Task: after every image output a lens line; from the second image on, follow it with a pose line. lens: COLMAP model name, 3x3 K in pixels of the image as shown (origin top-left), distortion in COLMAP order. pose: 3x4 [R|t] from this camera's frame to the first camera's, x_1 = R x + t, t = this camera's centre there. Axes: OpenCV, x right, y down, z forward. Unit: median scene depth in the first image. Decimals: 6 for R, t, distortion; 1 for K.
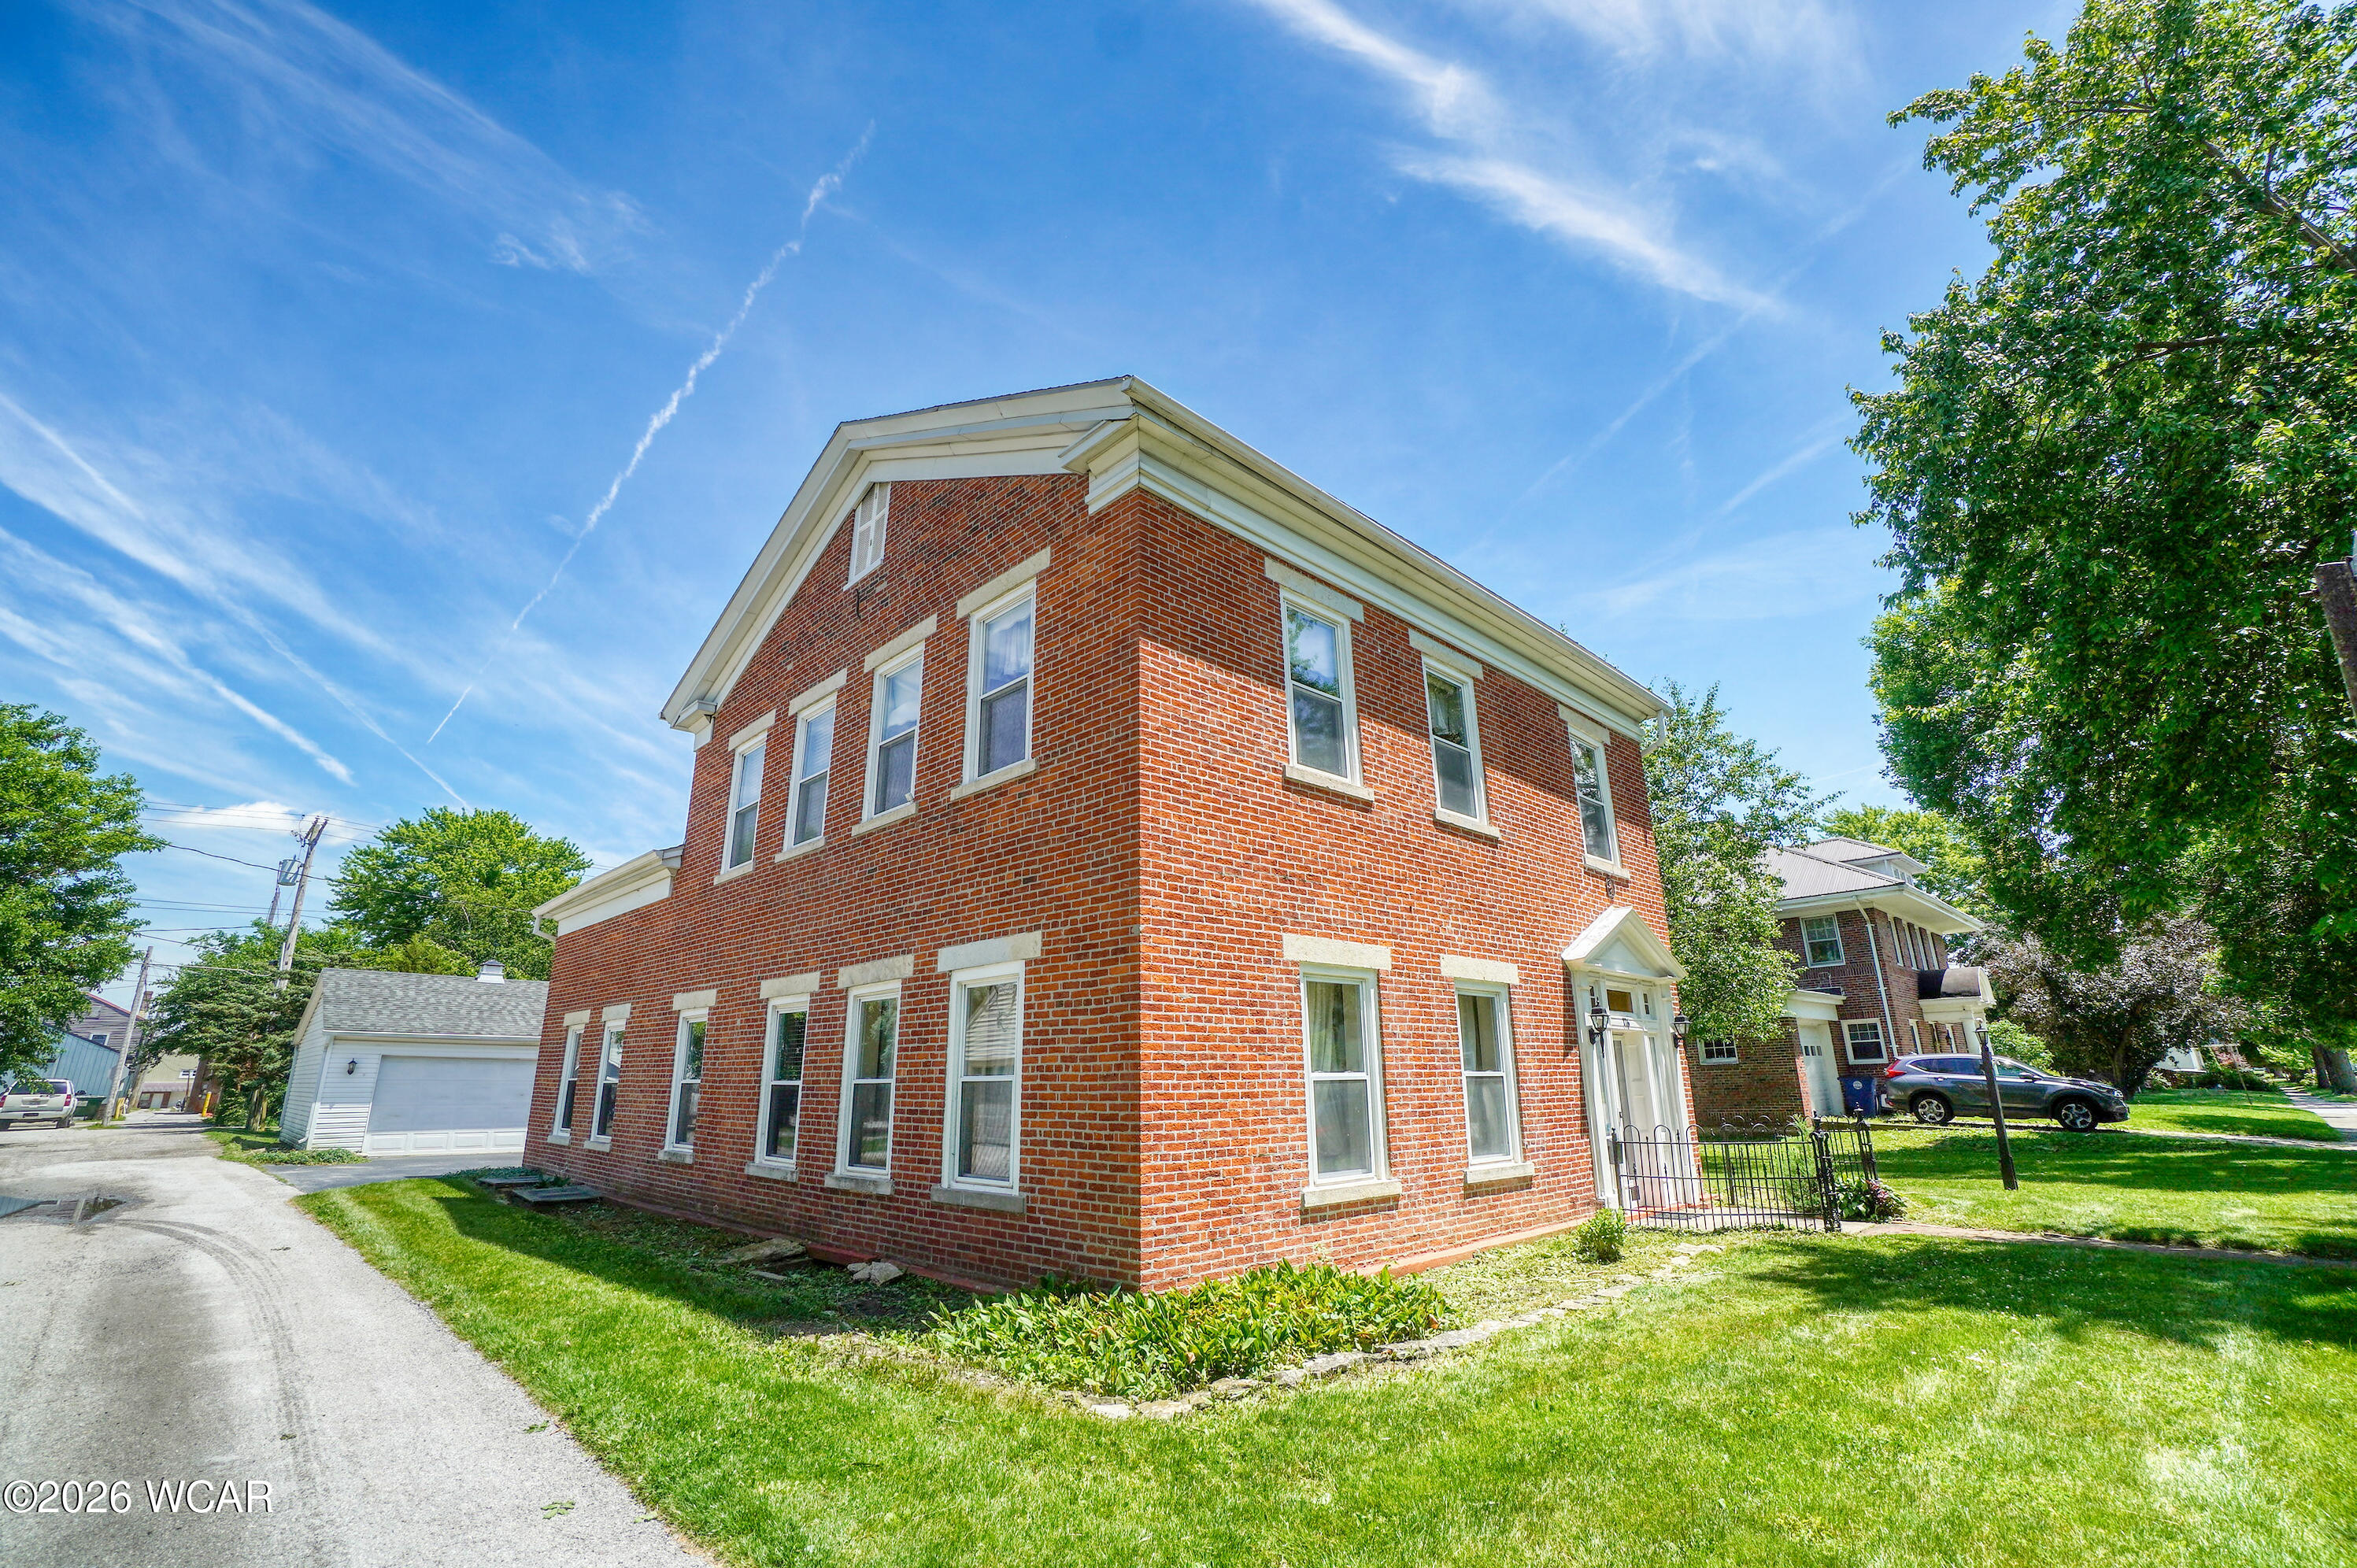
lens RADIAL K [[1046.8, 0, 1160.4], [0, 1046.8, 769.2], [0, 0, 1]] dist [-0.067606, 0.024225]
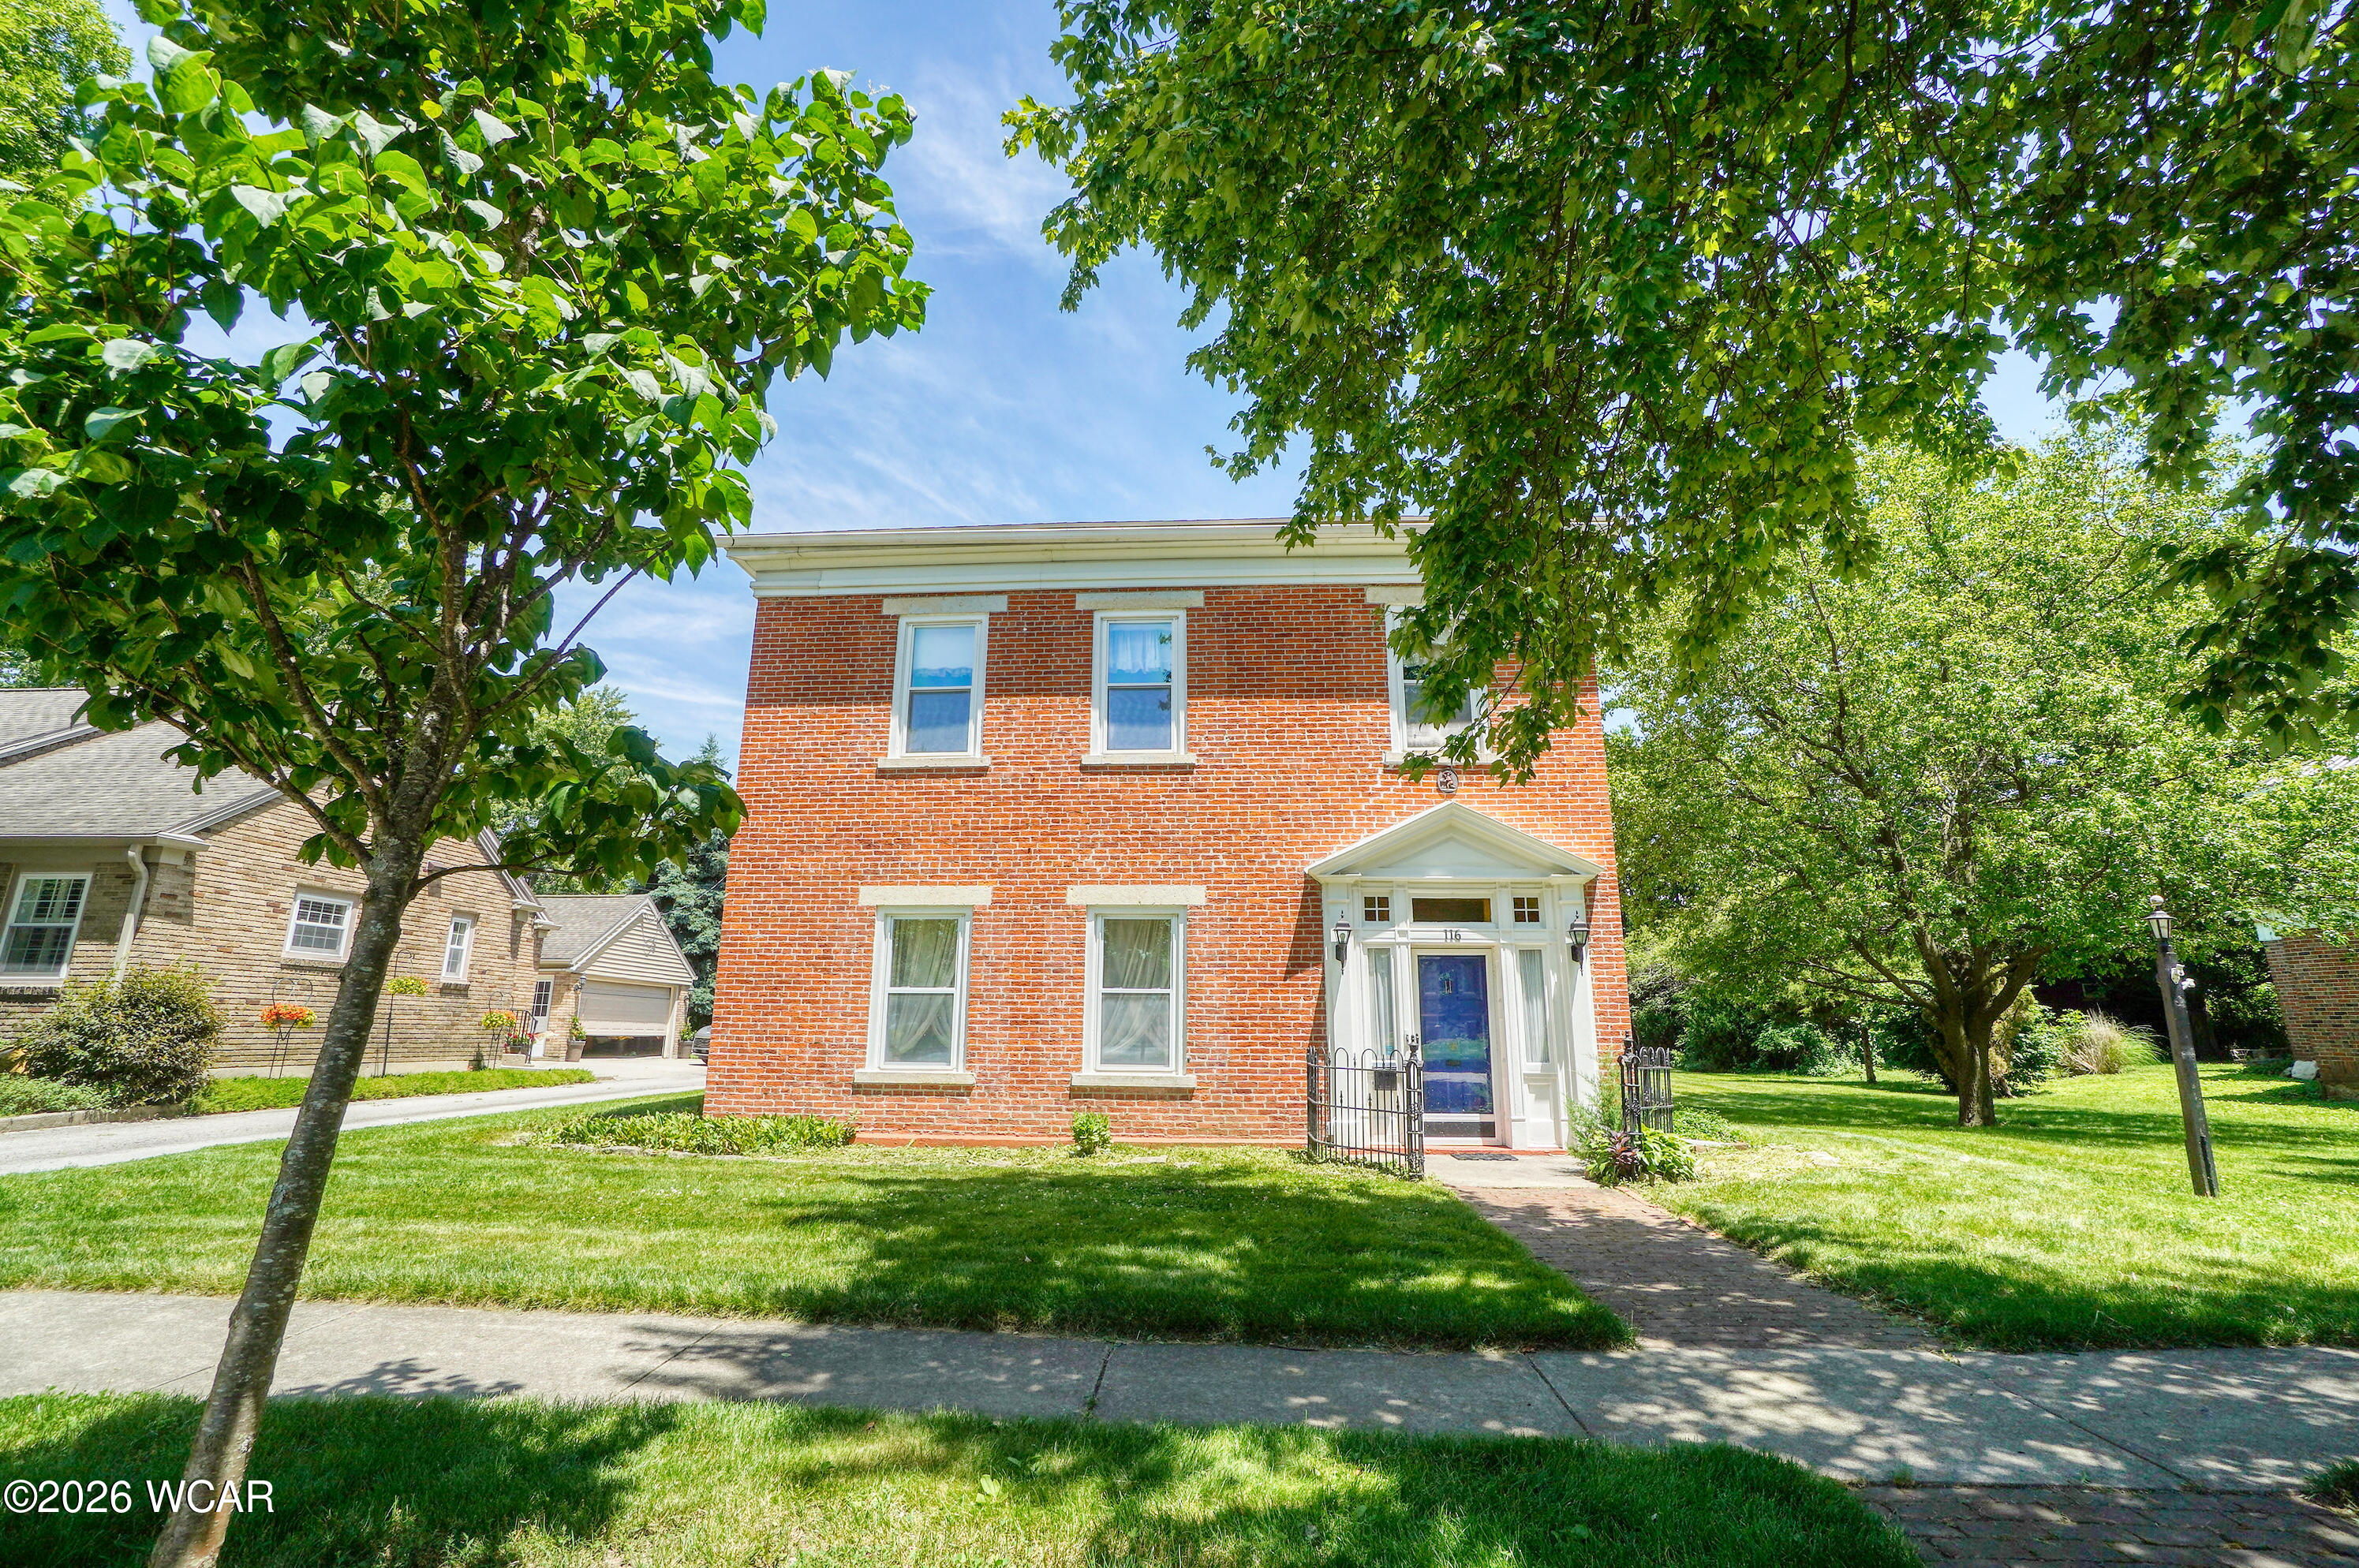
lens RADIAL K [[1047.6, 0, 1161.4], [0, 1047.6, 769.2], [0, 0, 1]] dist [-0.067606, 0.024225]
pose [[0.681165, -0.163426, -0.713657, 1.207692], [0.202815, 0.978740, -0.030547, 0.112412], [0.703477, -0.123933, 0.699829, 0.300133]]
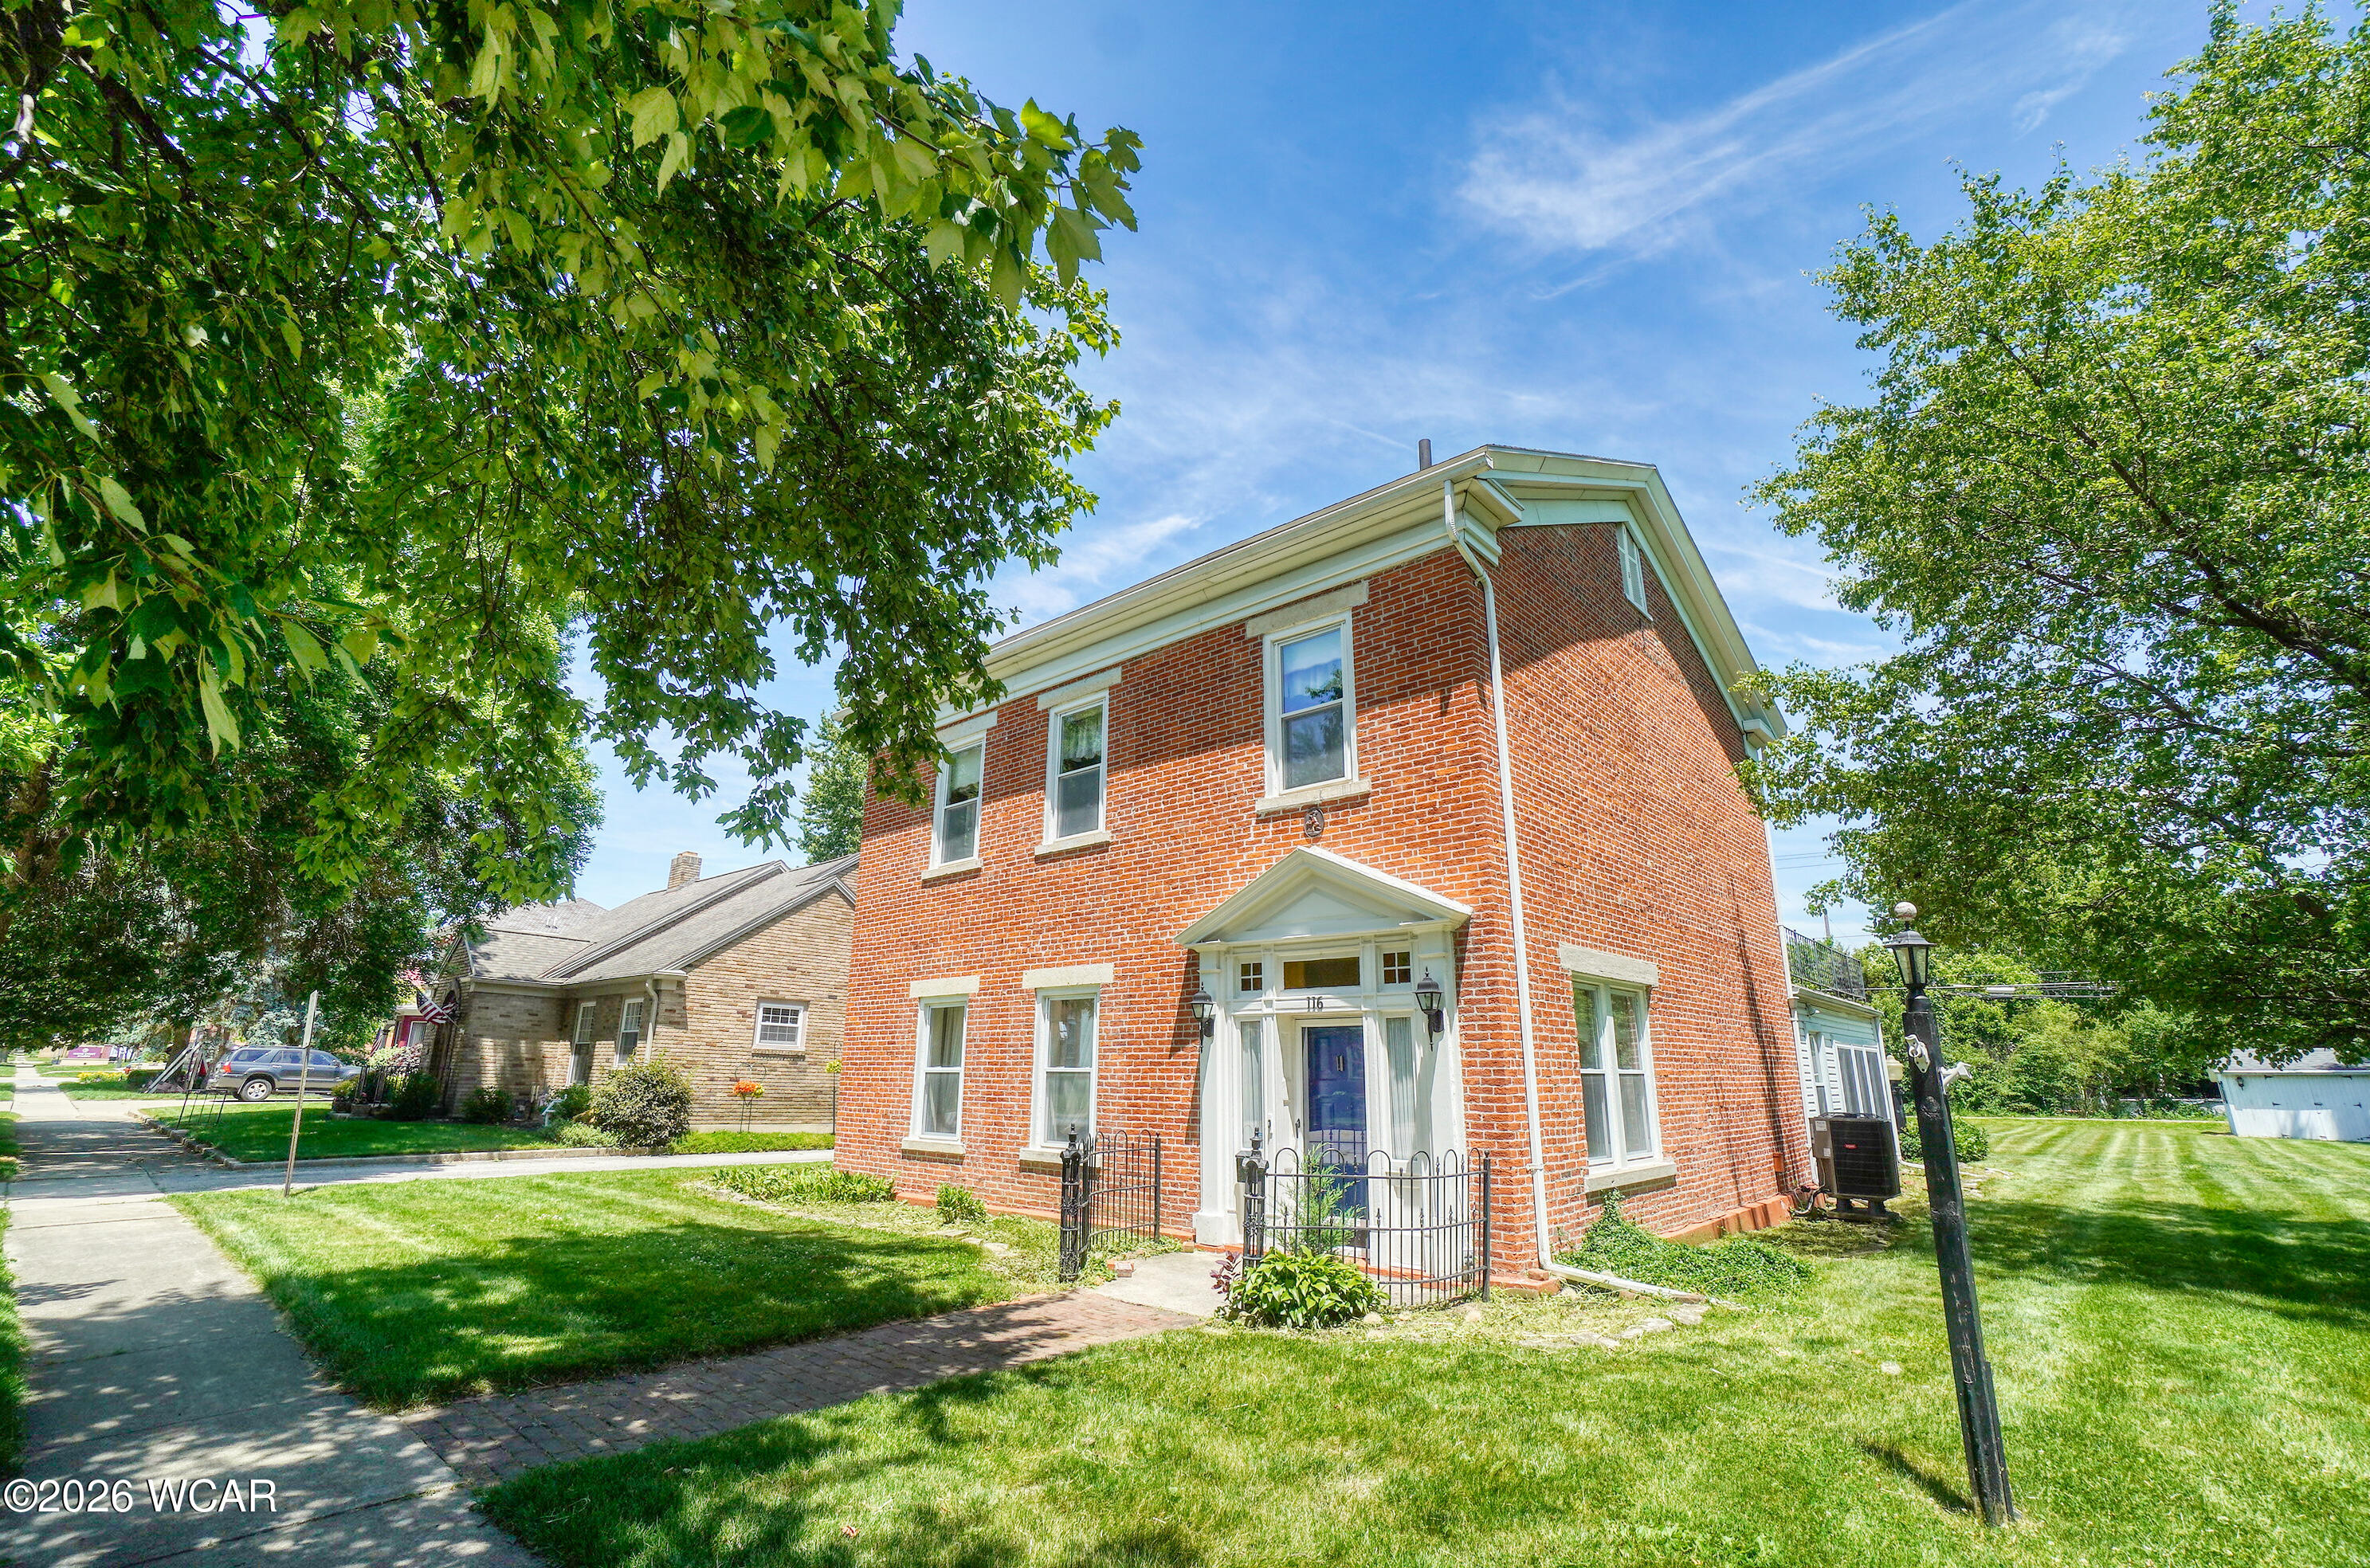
lens RADIAL K [[1052.5, 0, 1166.8], [0, 1052.5, 769.1], [0, 0, 1]] dist [-0.067606, 0.024225]
pose [[0.065742, -0.275837, -0.958954, 1.569379], [0.281506, 0.927123, -0.247382, 0.319249], [0.957305, -0.253687, 0.138601, 1.082619]]
